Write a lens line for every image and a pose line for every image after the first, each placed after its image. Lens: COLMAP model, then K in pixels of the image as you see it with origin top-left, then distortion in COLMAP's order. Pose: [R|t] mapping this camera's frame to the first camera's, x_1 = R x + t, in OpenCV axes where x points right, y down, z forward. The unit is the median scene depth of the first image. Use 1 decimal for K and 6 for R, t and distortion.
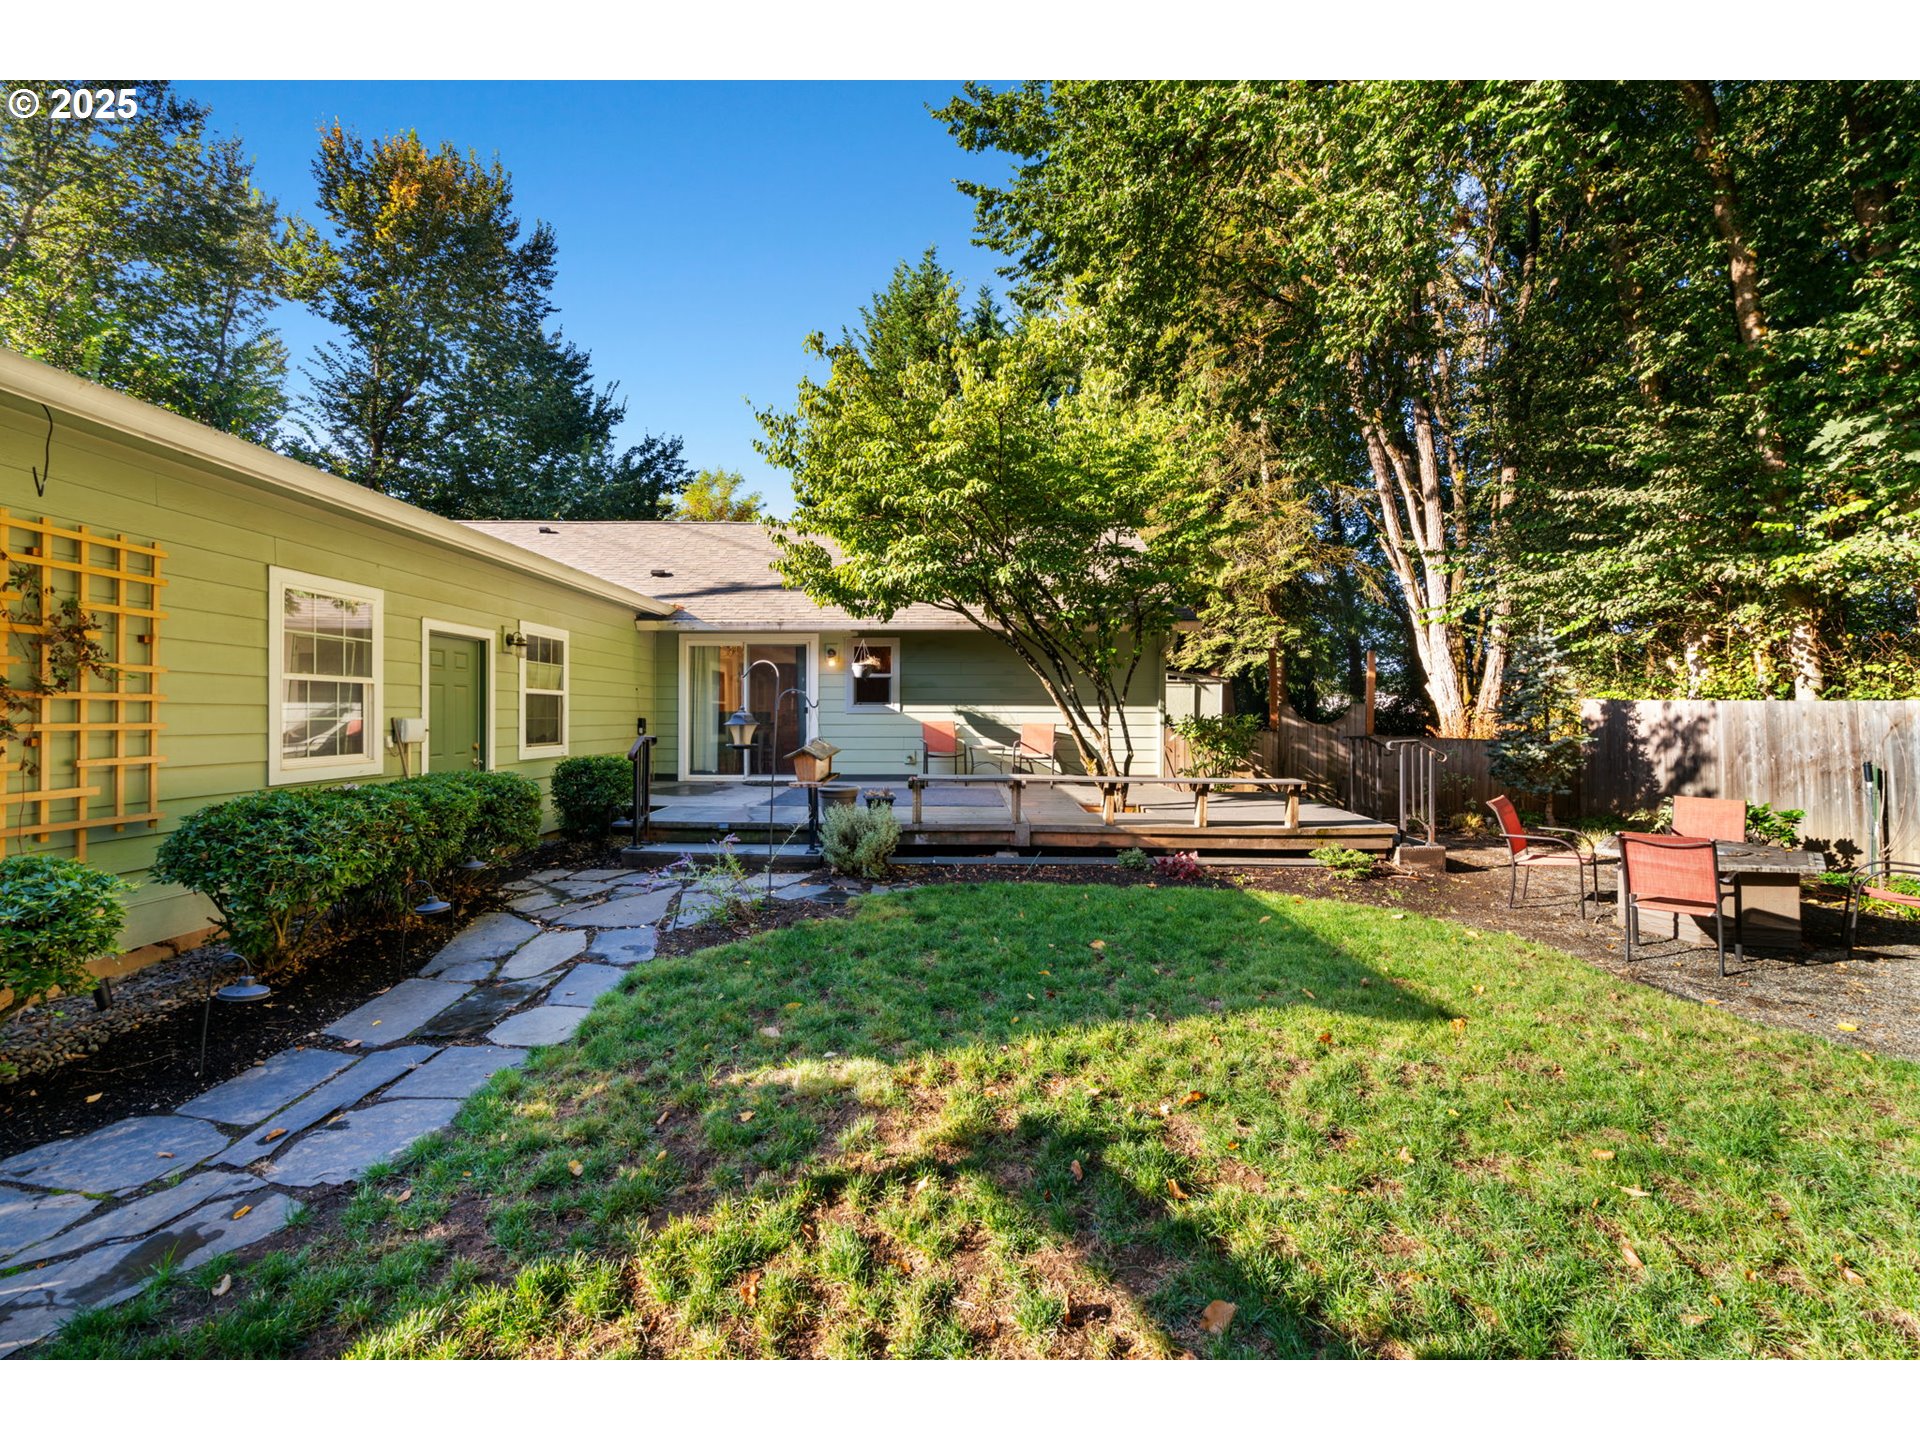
lens RADIAL K [[865.9, 0, 958.6], [0, 865.9, 726.7], [0, 0, 1]] dist [-0.002095, 0.001102]
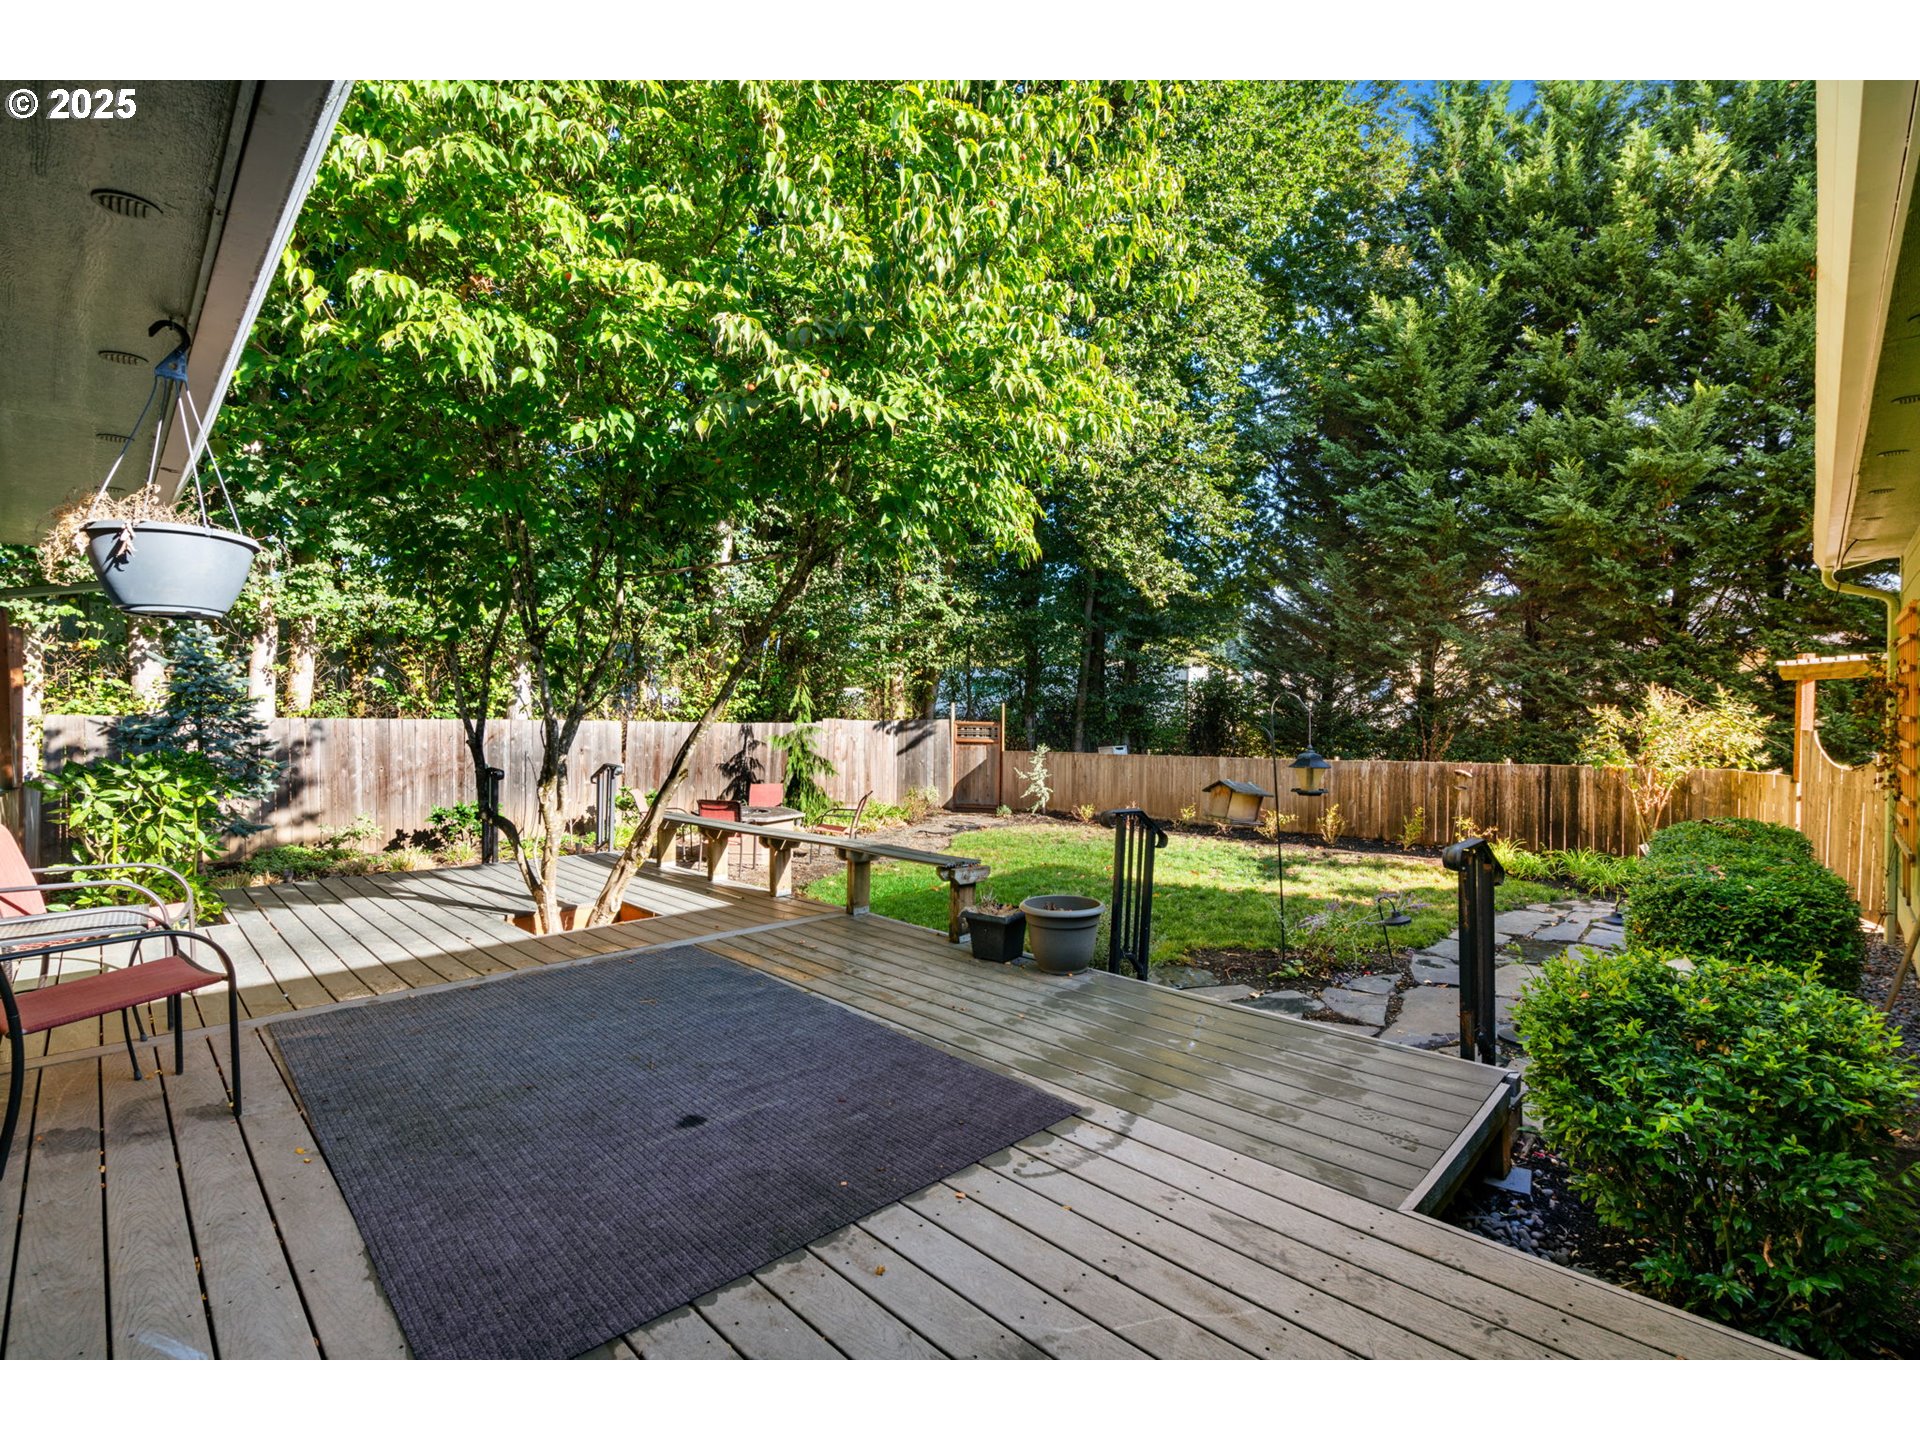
lens RADIAL K [[865.9, 0, 962.8], [0, 865.9, 712.3], [0, 0, 1]] dist [-0.002095, 0.001102]
pose [[-0.708686, -0.002093, 0.705520, -0.323439], [0.010711, 0.999848, 0.013725, -0.035767], [-0.705442, 0.017284, -0.708557, 0.965344]]
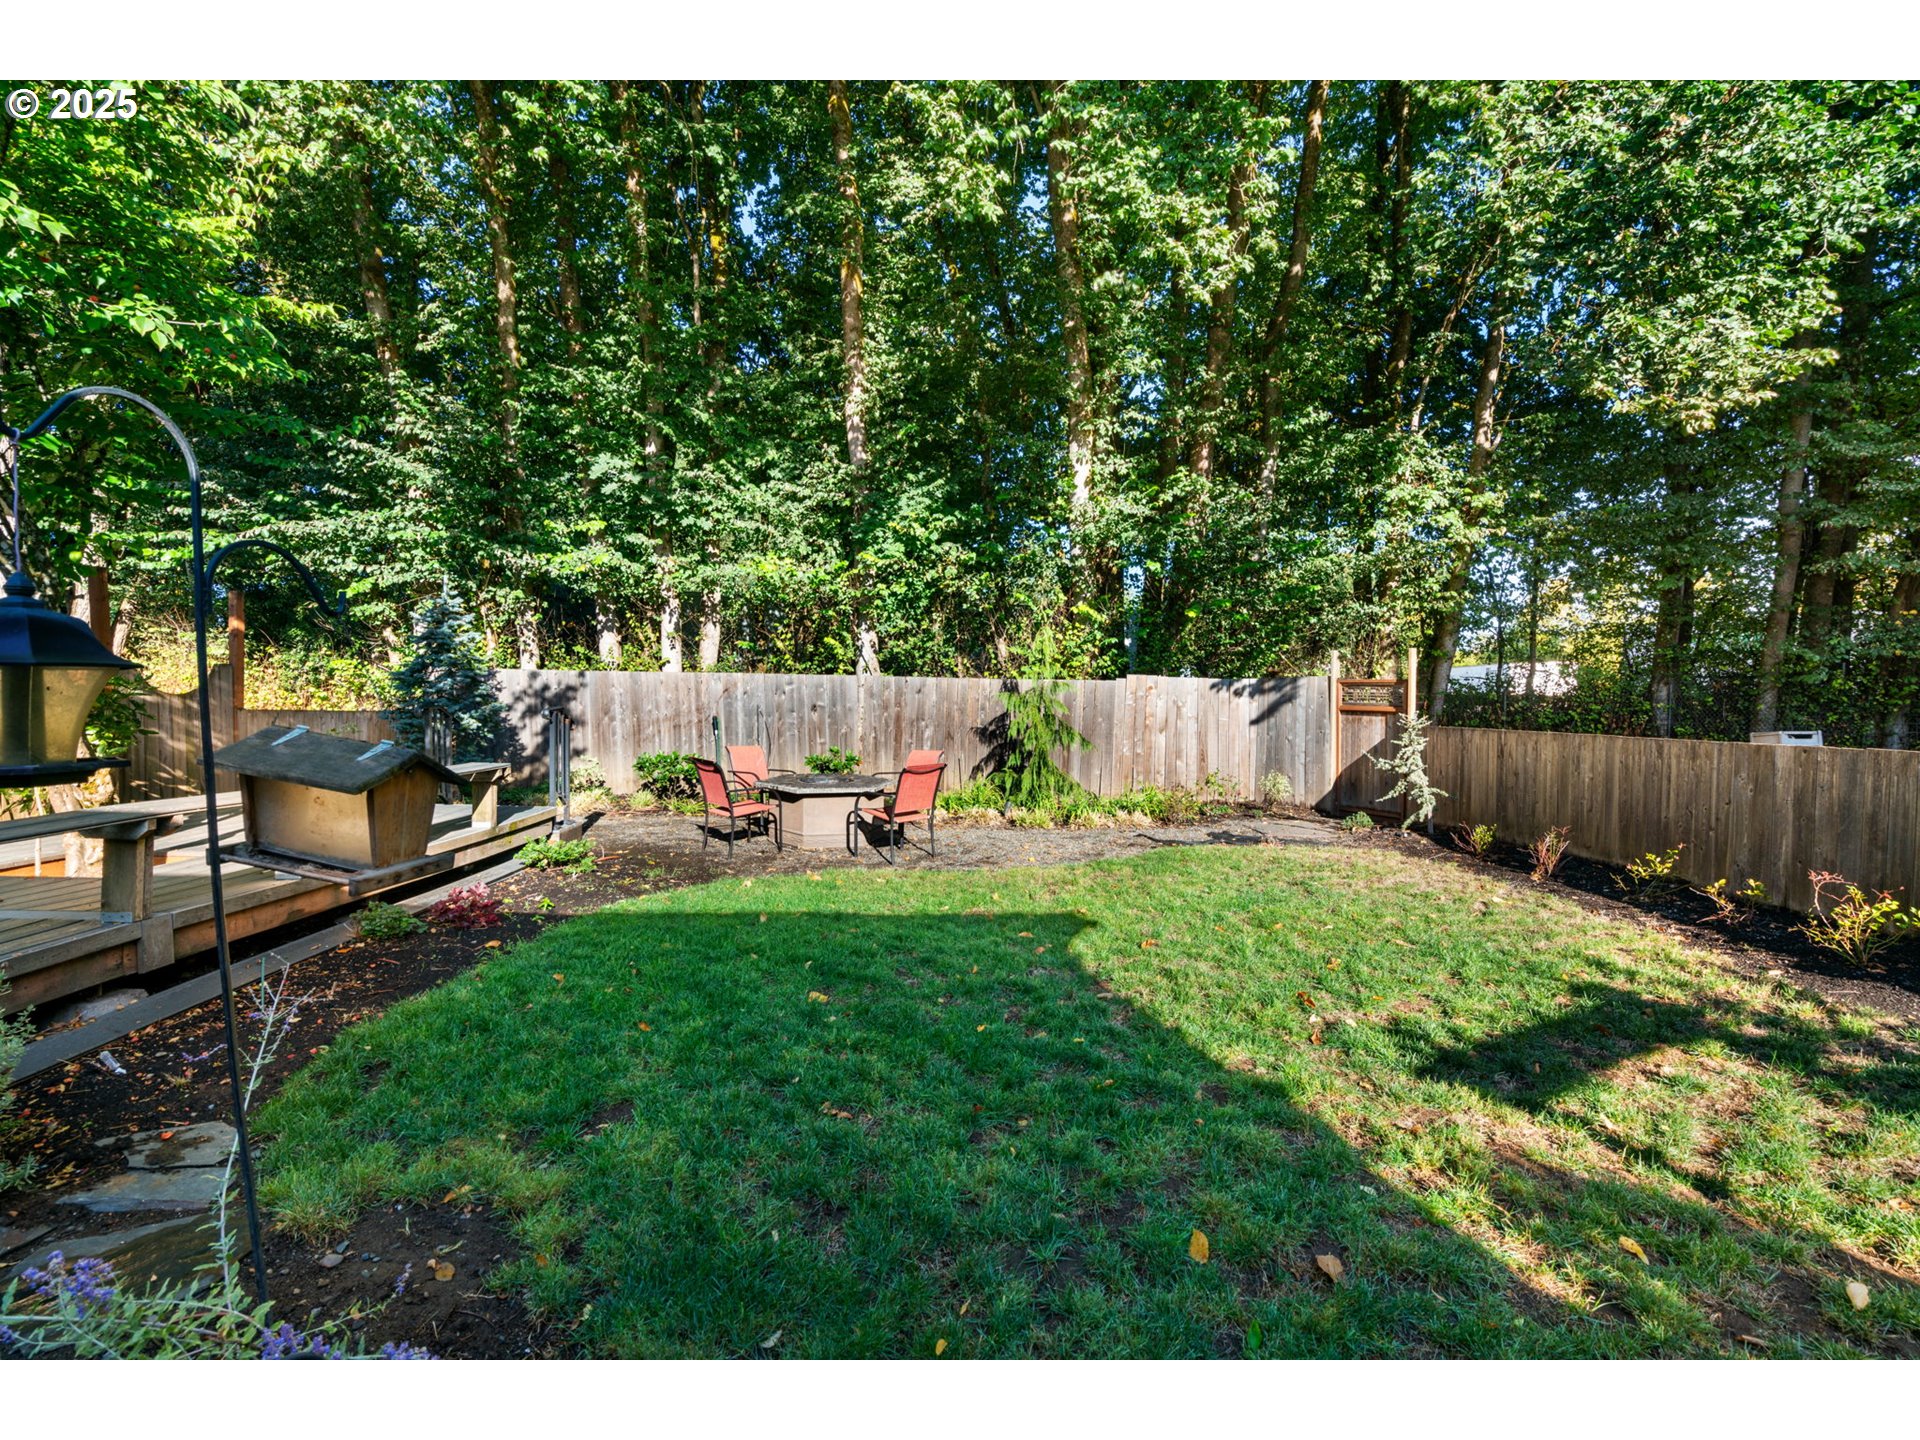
lens RADIAL K [[865.9, 0, 966.6], [0, 865.9, 704.0], [0, 0, 1]] dist [-0.002095, 0.001102]
pose [[-0.005198, -0.013330, 0.999898, -0.241706], [0.015327, 0.999793, 0.013408, 0.005030], [-0.999869, 0.015395, -0.004993, 0.408737]]
